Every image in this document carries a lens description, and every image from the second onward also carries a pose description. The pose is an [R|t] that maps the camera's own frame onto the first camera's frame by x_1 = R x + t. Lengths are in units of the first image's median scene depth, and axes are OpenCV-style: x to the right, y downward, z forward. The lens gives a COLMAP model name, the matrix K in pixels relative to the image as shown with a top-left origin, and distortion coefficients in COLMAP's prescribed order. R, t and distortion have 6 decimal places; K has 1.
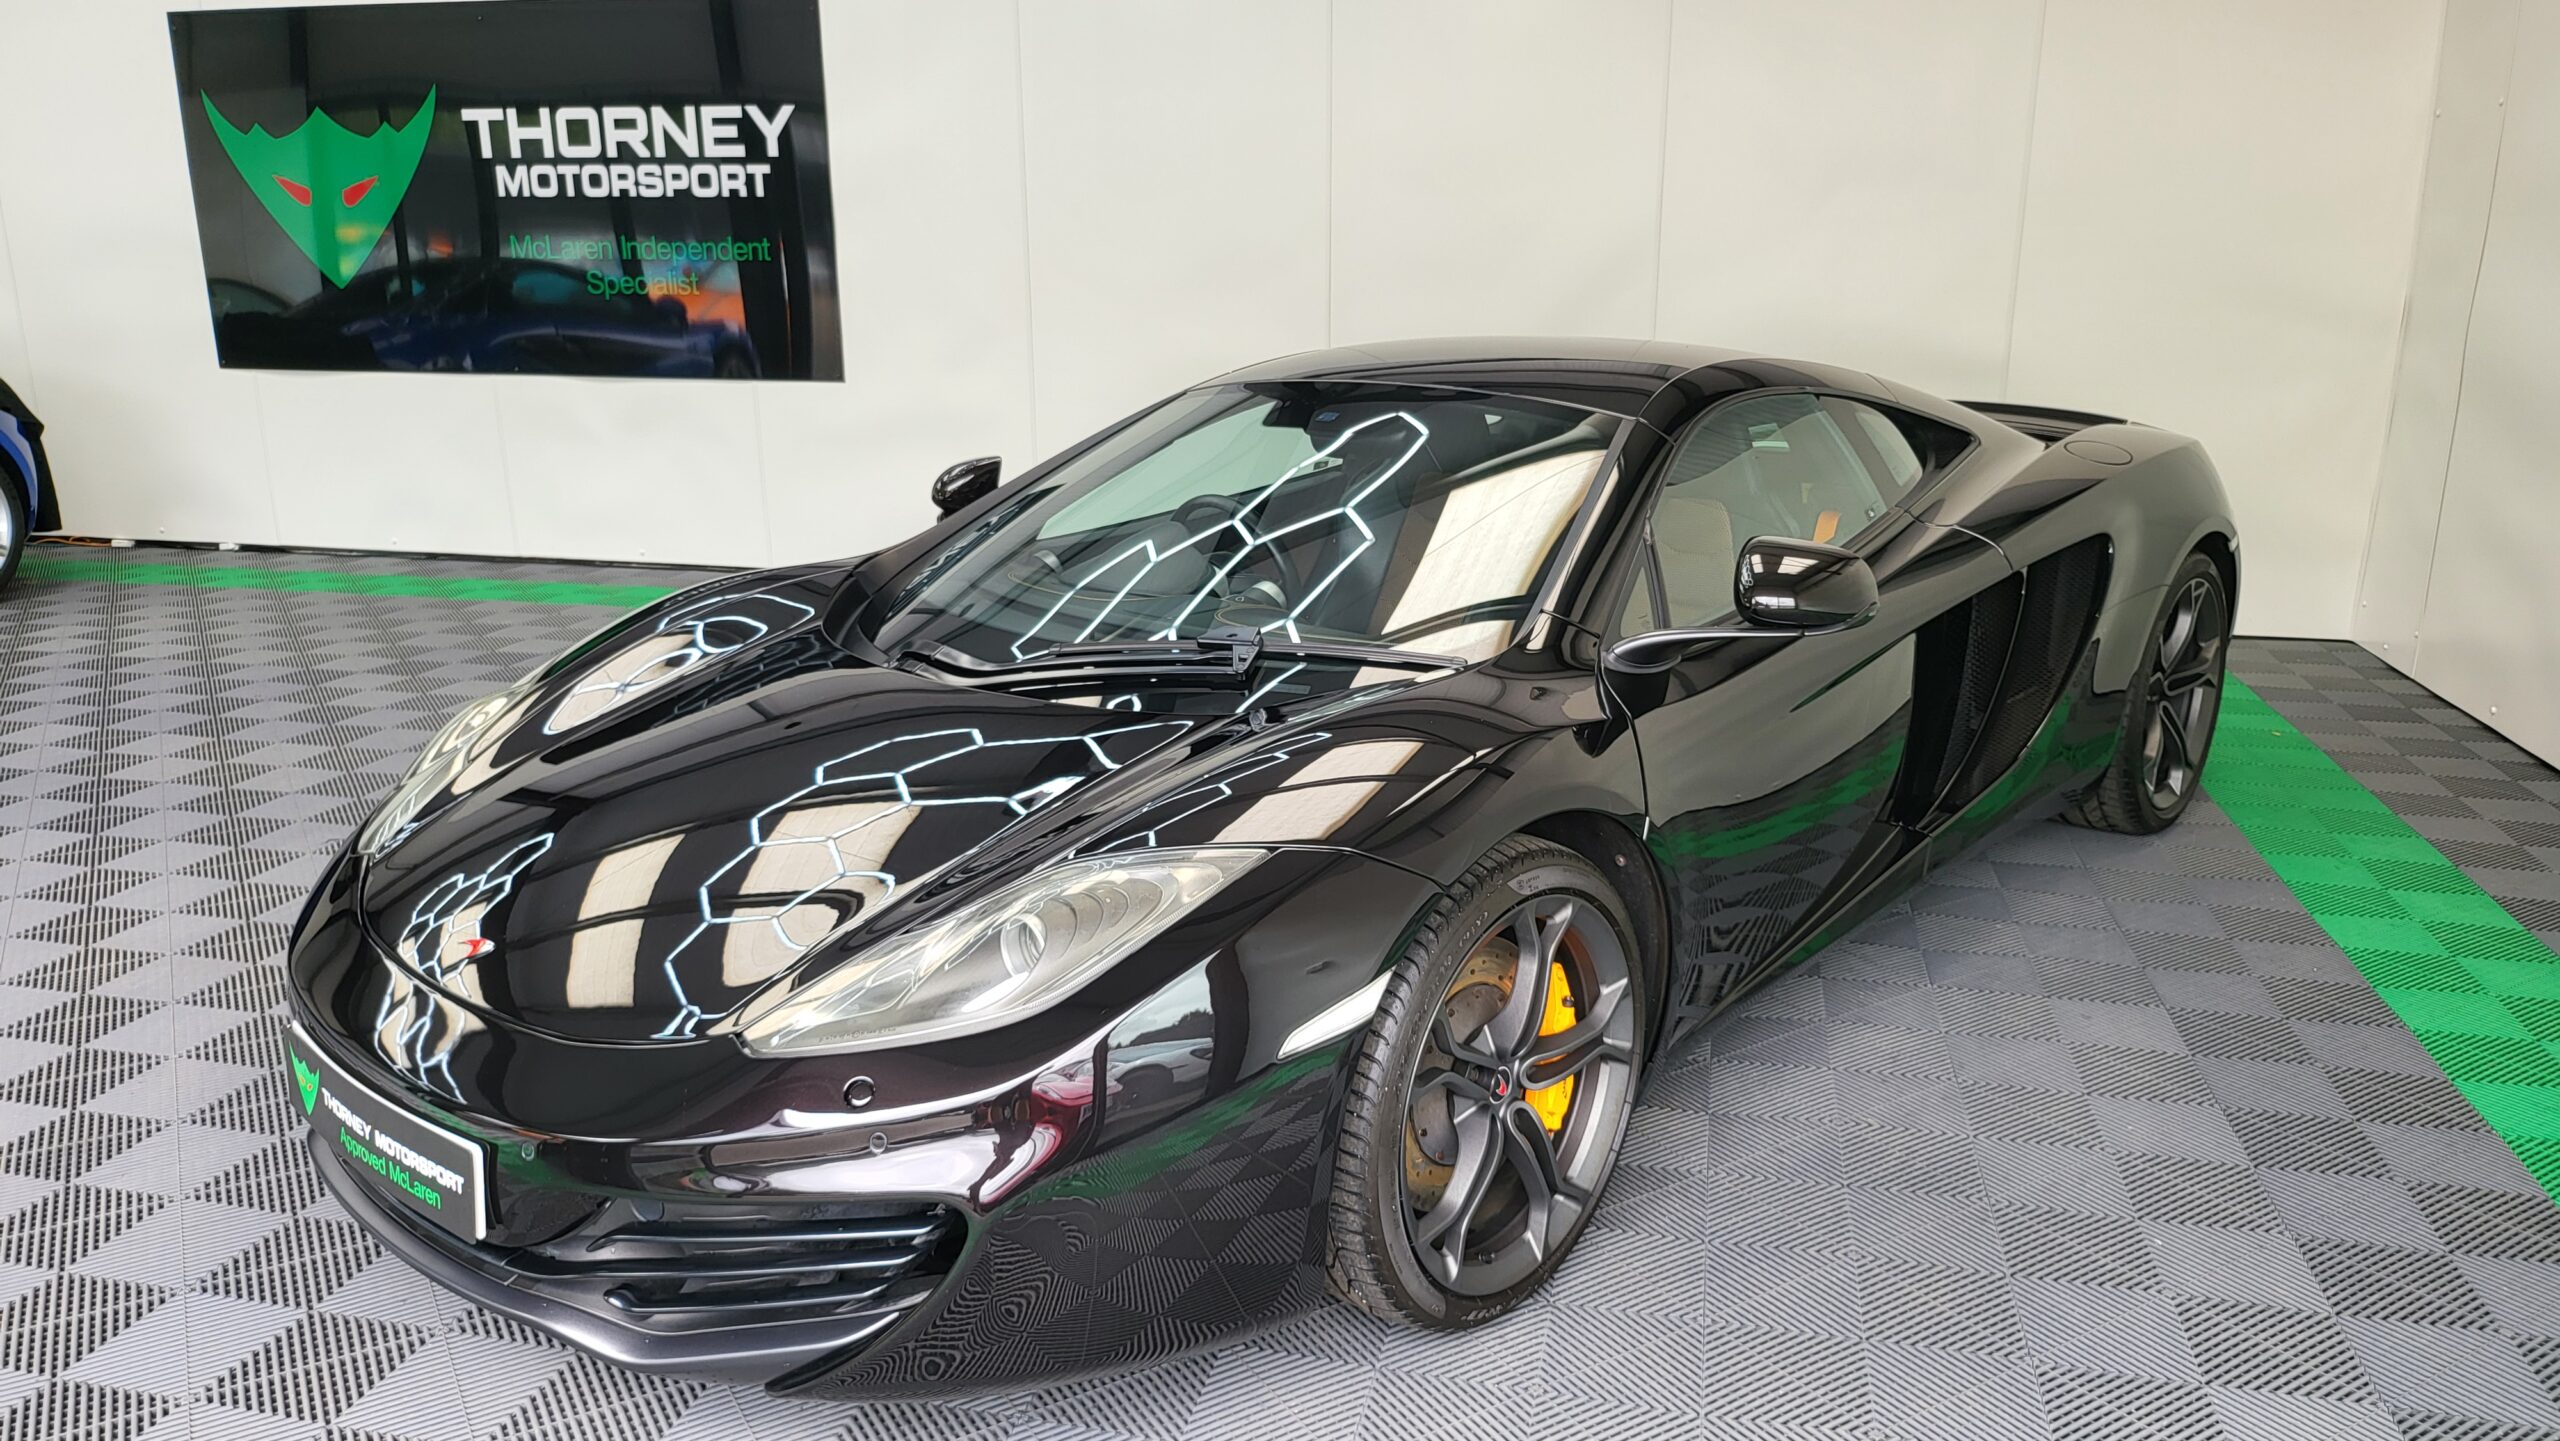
lens RADIAL K [[1836.7, 0, 1280.0], [0, 1836.7, 720.5], [0, 0, 1]] dist [0.071384, -0.062353]
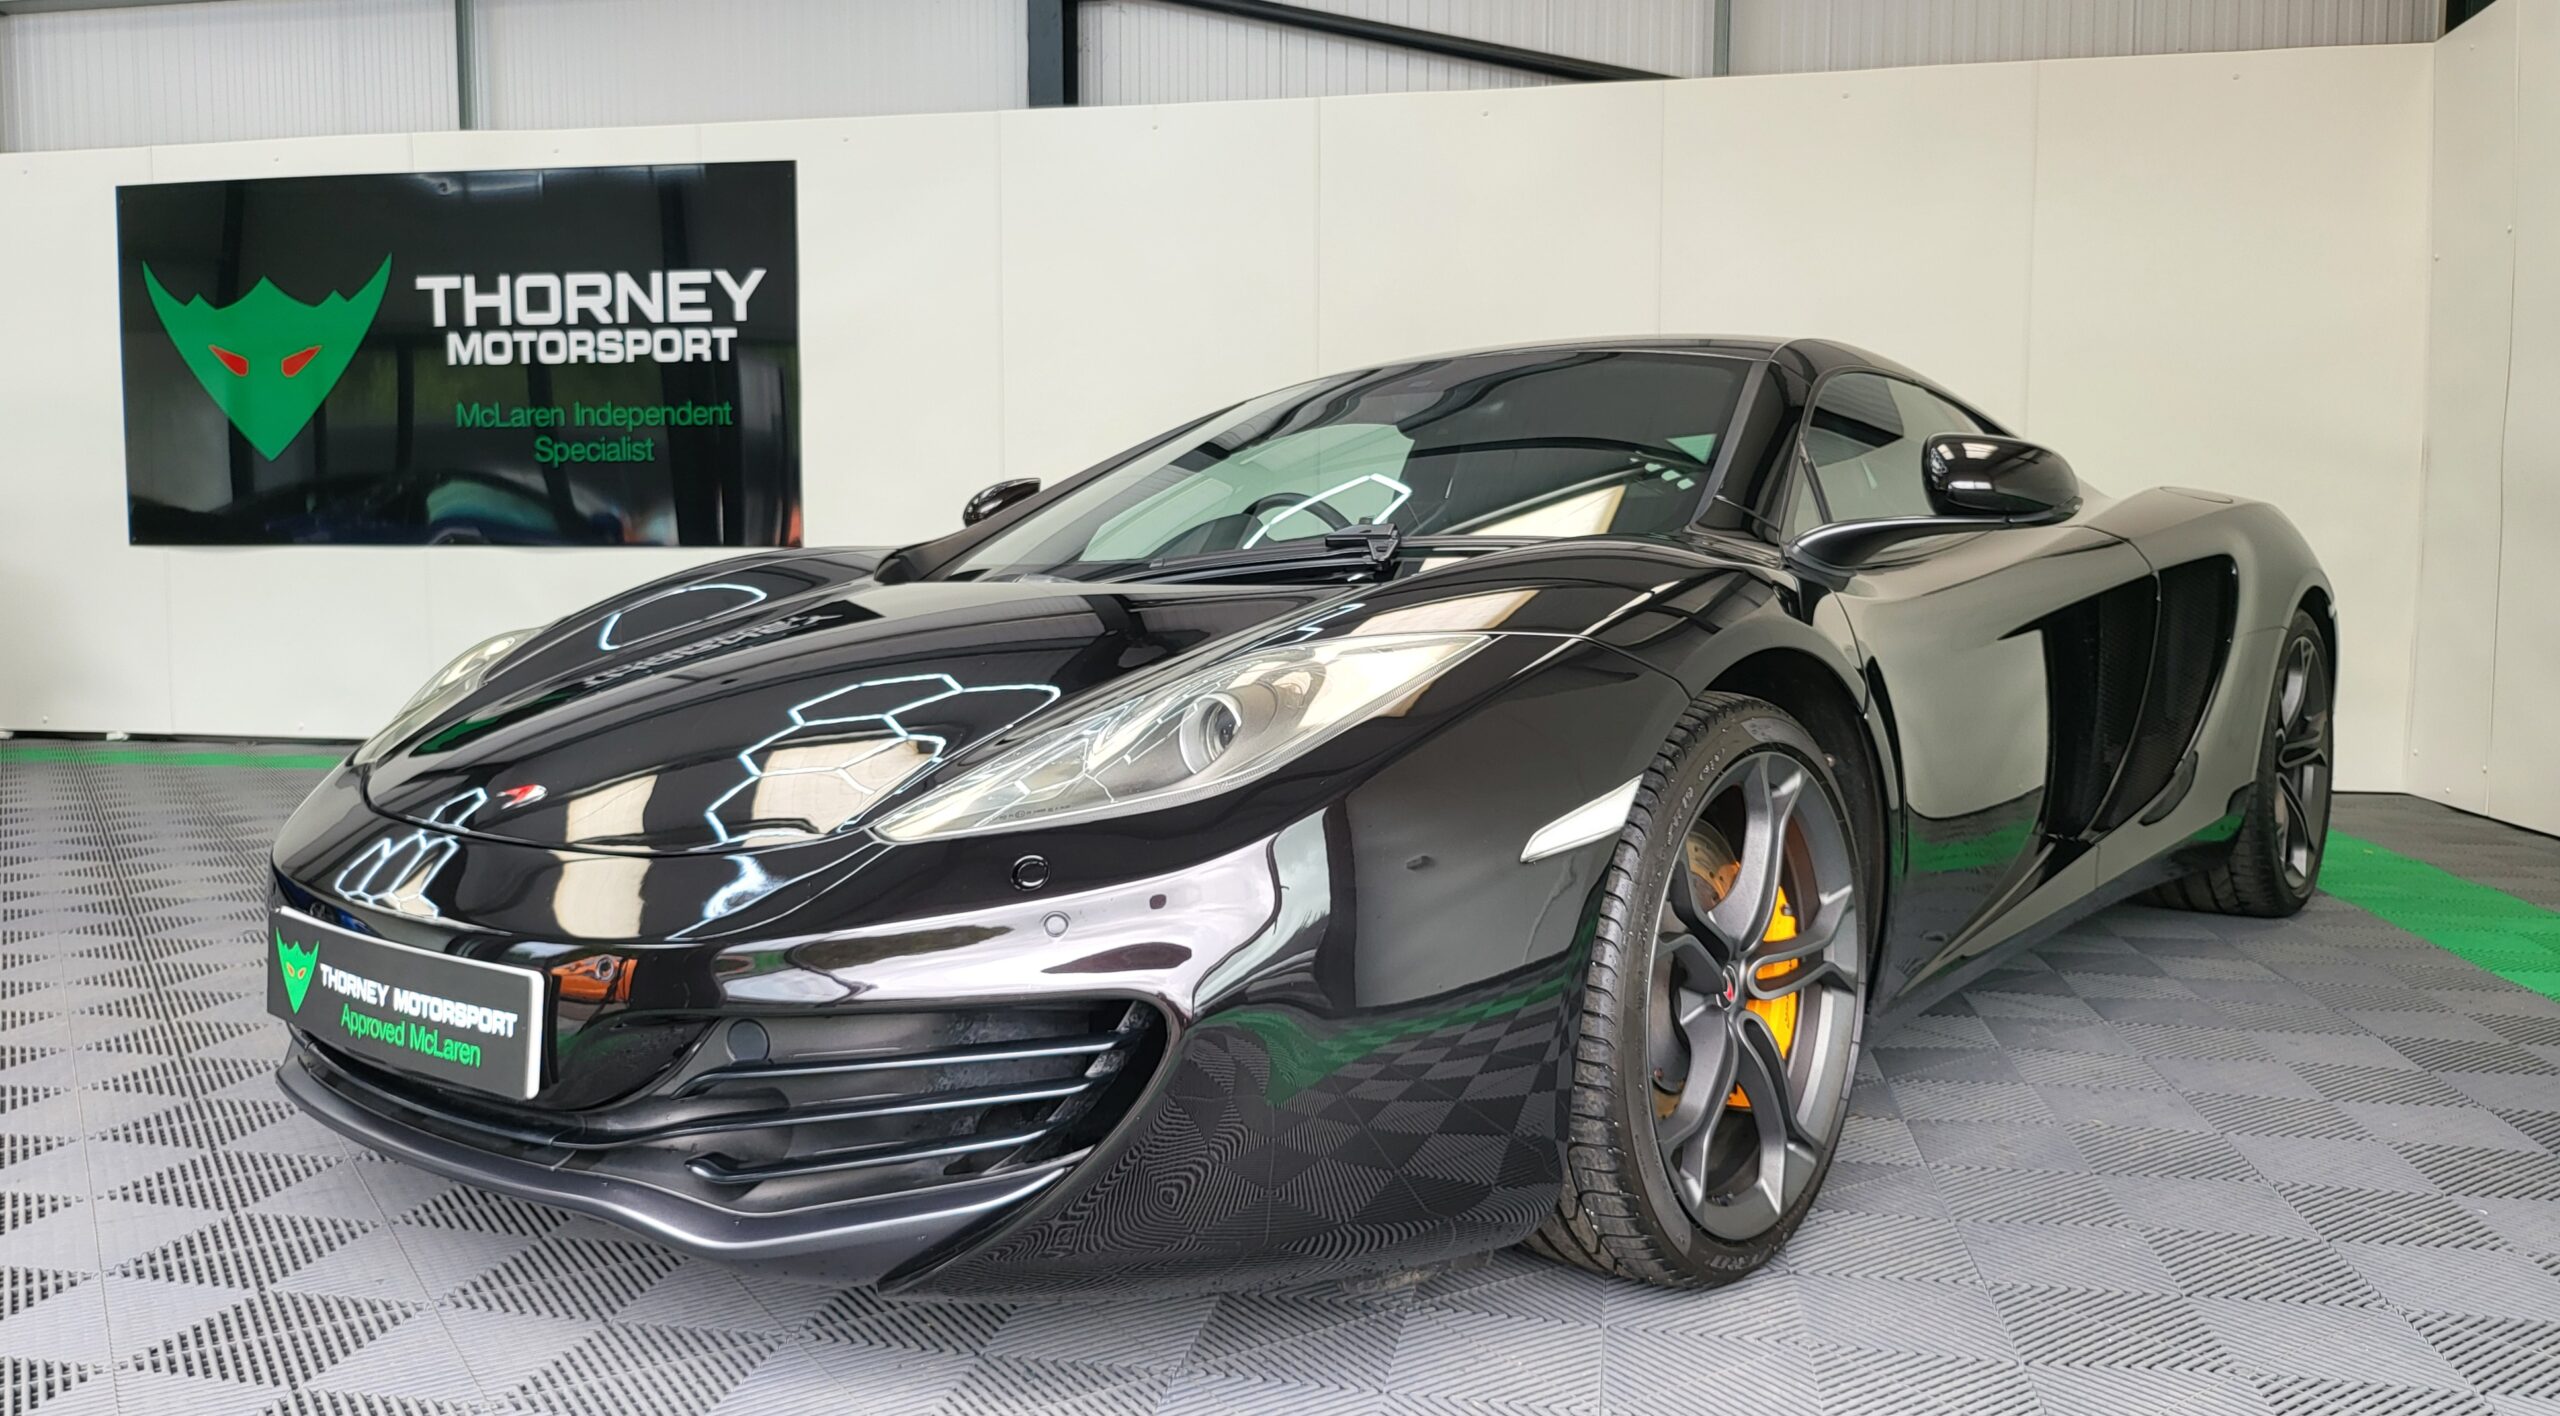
lens RADIAL K [[1890.0, 0, 1236.4], [0, 1890.0, 704.0], [0, 0, 1]] dist [0.067136, -0.050073]
pose [[0.999329, 0.000954, 0.036609, -0.049217], [0.006010, 0.981832, -0.189659, 0.084744], [-0.036125, 0.189752, 0.981167, 0.048150]]
